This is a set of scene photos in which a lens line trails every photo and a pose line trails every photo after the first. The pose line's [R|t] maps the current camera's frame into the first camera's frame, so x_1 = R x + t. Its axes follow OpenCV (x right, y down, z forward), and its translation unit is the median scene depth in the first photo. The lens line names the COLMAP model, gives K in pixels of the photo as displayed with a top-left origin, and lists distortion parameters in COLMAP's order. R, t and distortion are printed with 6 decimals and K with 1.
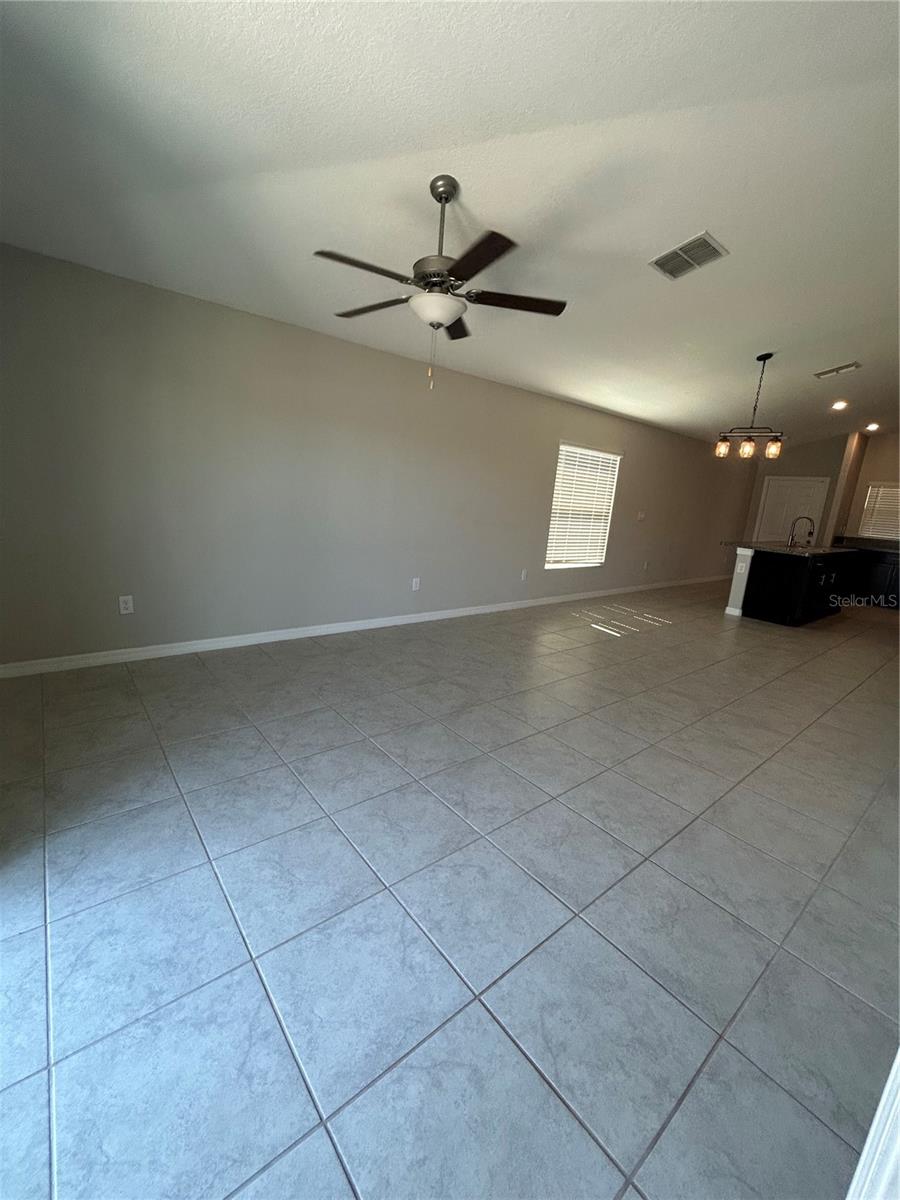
lens RADIAL K [[486.7, 0, 443.0], [0, 486.7, 592.4], [0, 0, 1]] dist [-0.000933, -0.000041]
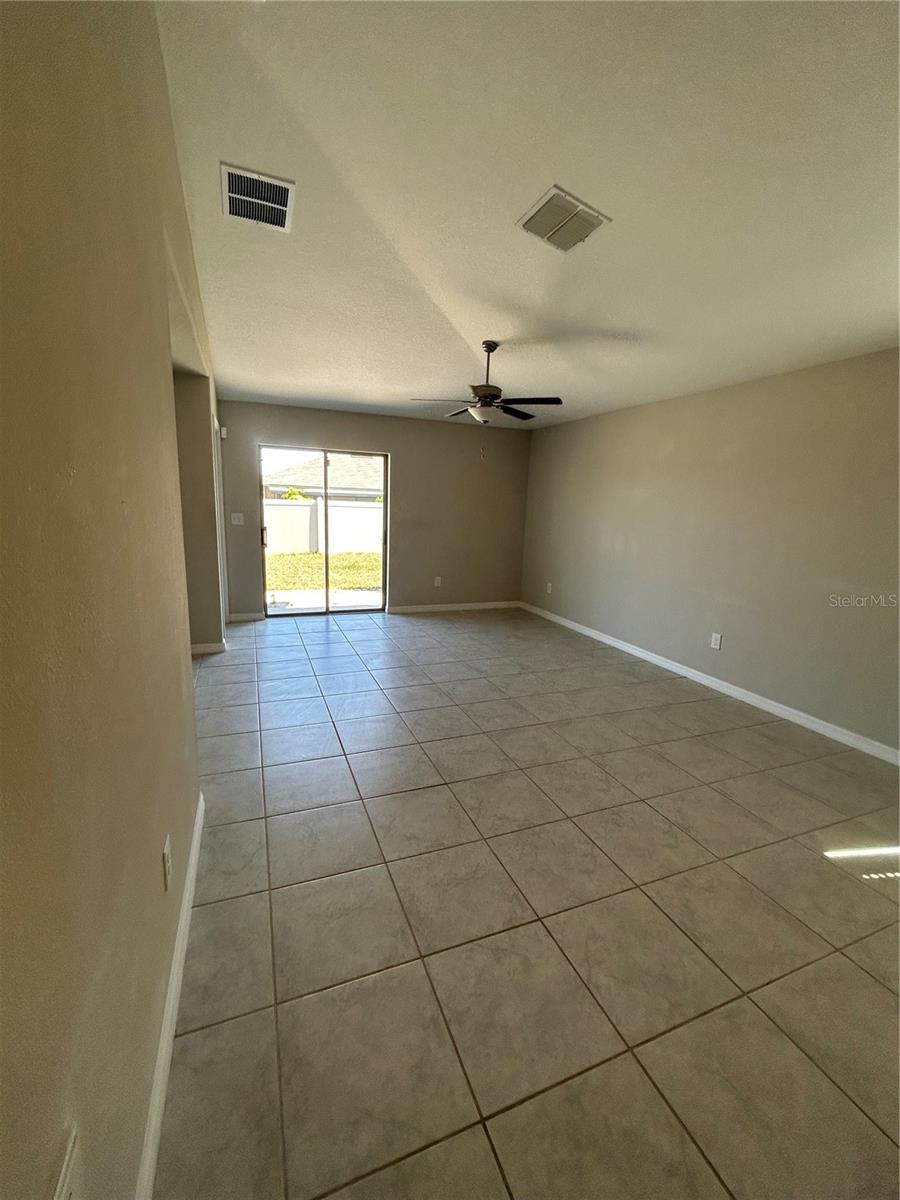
lens RADIAL K [[479.6, 0, 435.0], [0, 479.6, 599.5], [0, 0, 1]] dist [-0.000646, -0.000033]
pose [[-0.308256, 0.106228, -0.945354, 0.850884], [-0.253025, 0.948795, 0.189120, -0.116273], [0.917037, 0.297496, -0.265593, 0.744734]]
